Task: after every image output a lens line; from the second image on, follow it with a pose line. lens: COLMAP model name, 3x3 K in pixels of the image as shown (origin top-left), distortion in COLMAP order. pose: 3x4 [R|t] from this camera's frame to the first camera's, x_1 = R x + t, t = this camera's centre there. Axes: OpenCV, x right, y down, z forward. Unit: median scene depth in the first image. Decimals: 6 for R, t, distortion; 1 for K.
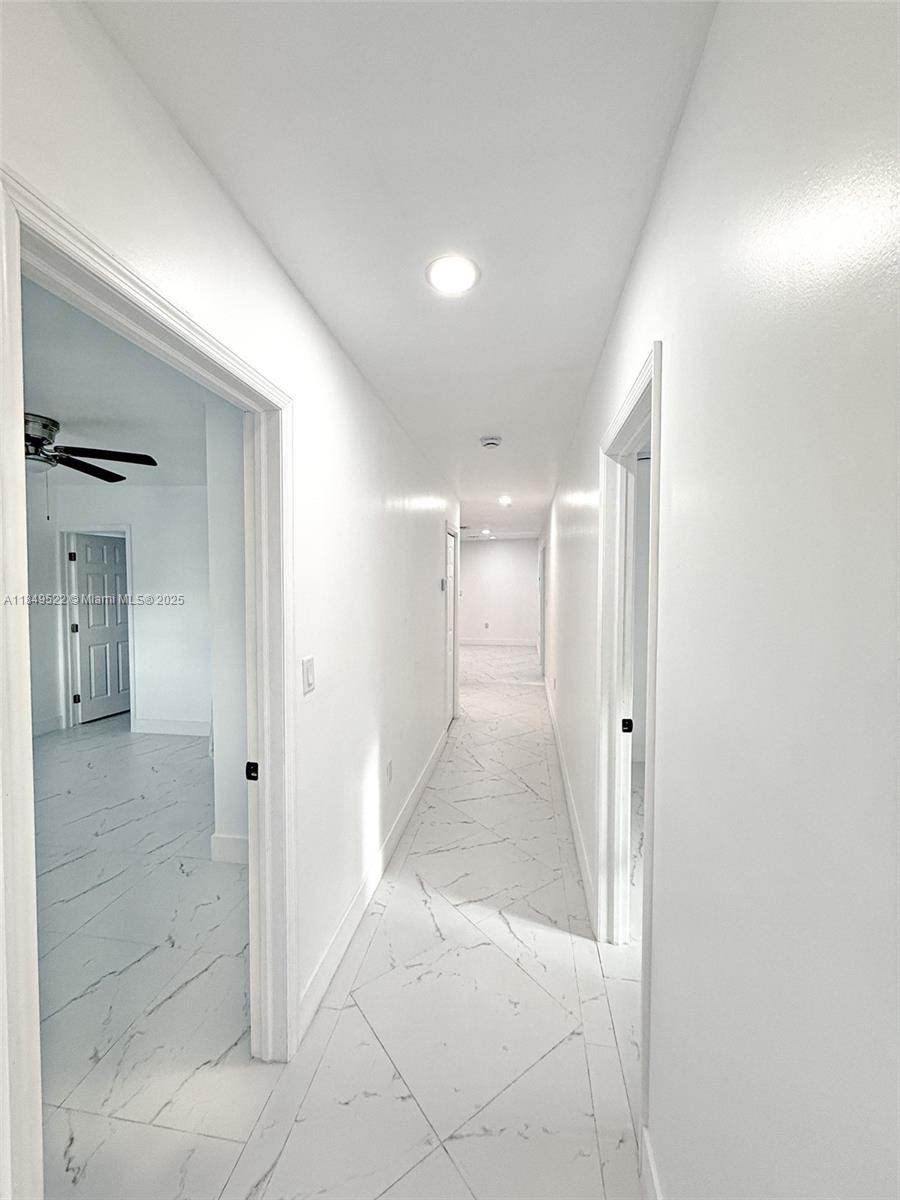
lens RADIAL K [[478.8, 0, 453.2], [0, 478.8, 598.4], [0, 0, 1]] dist [-0.000573, -0.000179]
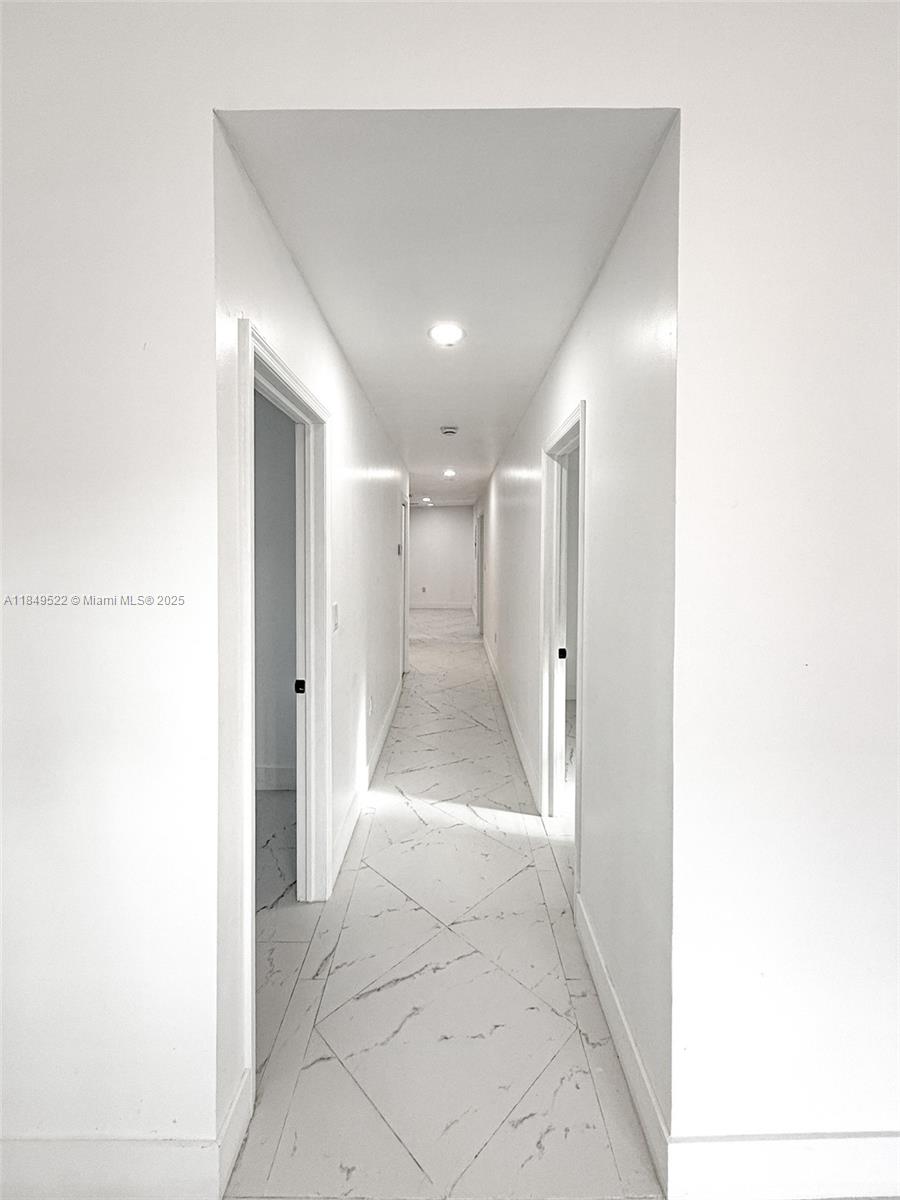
lens RADIAL K [[496.3, 0, 450.5], [0, 496.3, 558.7], [0, 0, 1]] dist [-0.000028, -0.000036]
pose [[0.989389, -0.000495, 0.145287, -0.113255], [0.002133, 0.999936, -0.011118, 0.008776], [-0.145272, 0.011310, 0.989327, -0.255841]]
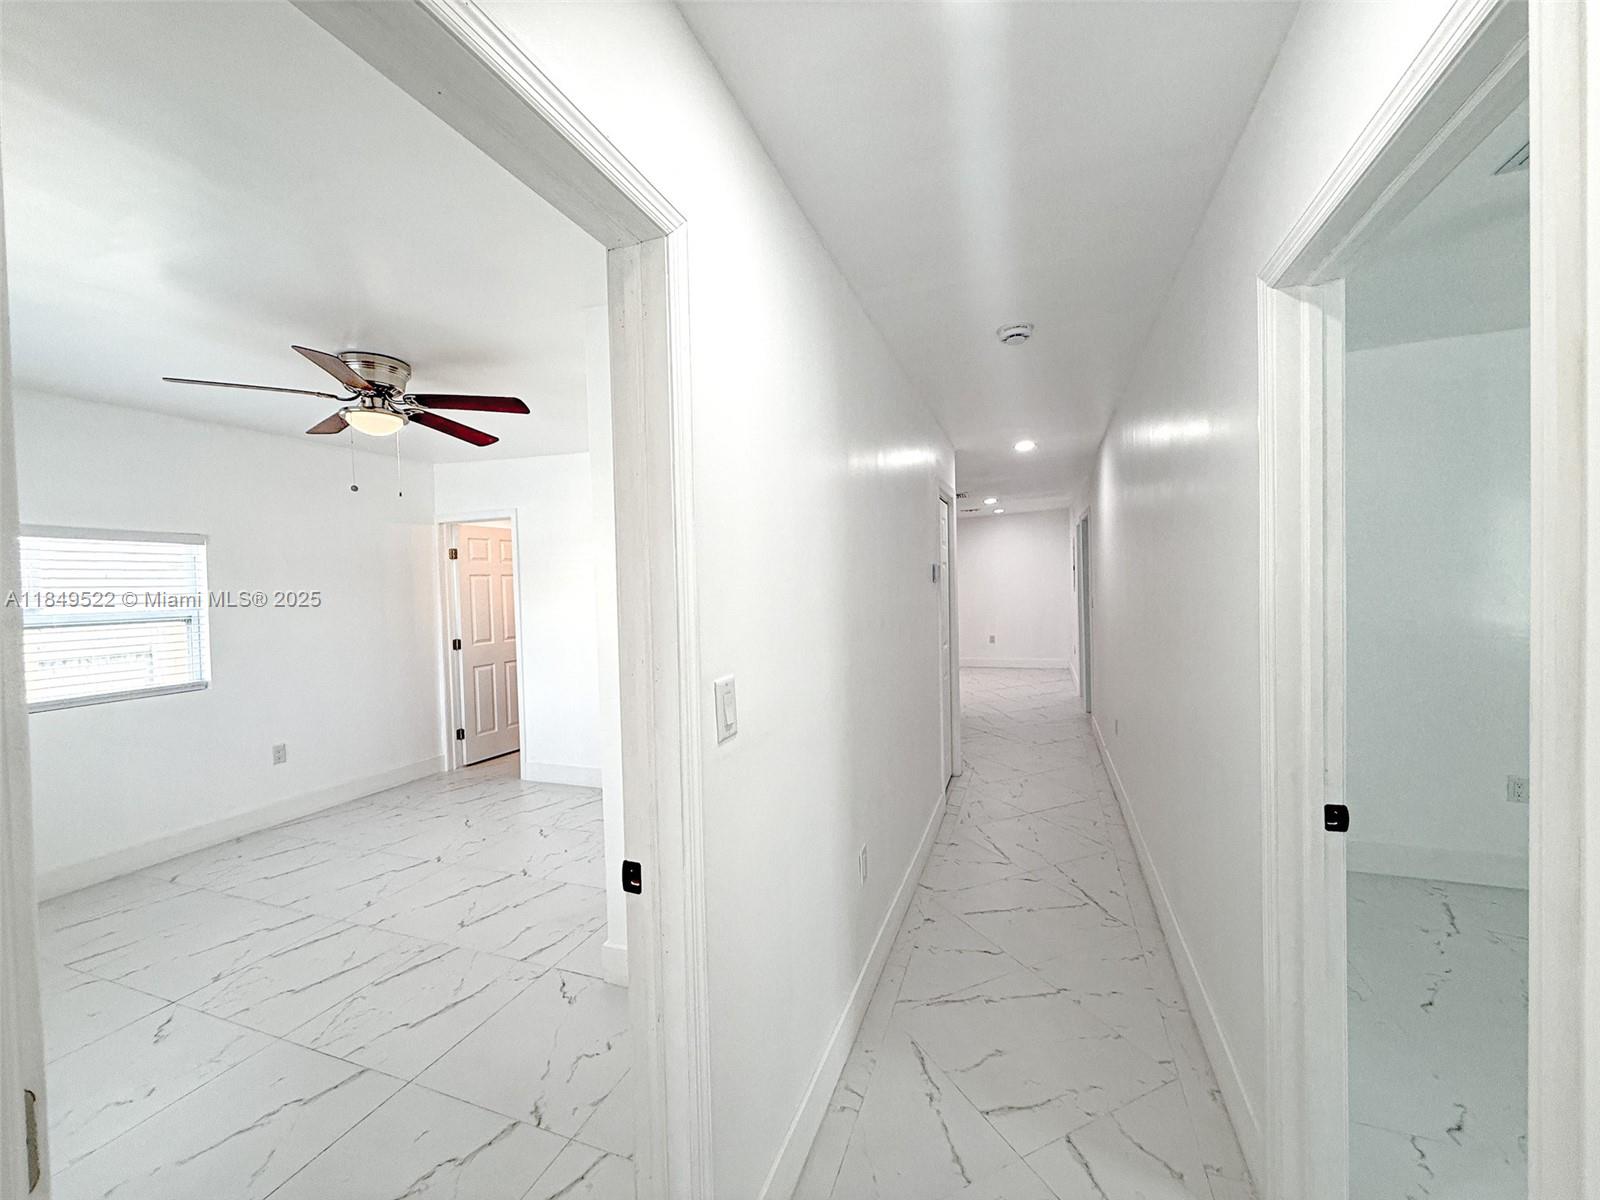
lens RADIAL K [[638.4, 0, 803.6], [0, 638.4, 599.6], [0, 0, 1]] dist [-0.000573, -0.000179]
pose [[0.978896, -0.021306, -0.203243, -0.032428], [0.019130, 0.999737, -0.012662, 0.024362], [0.203460, 0.008507, 0.979046, 0.164366]]
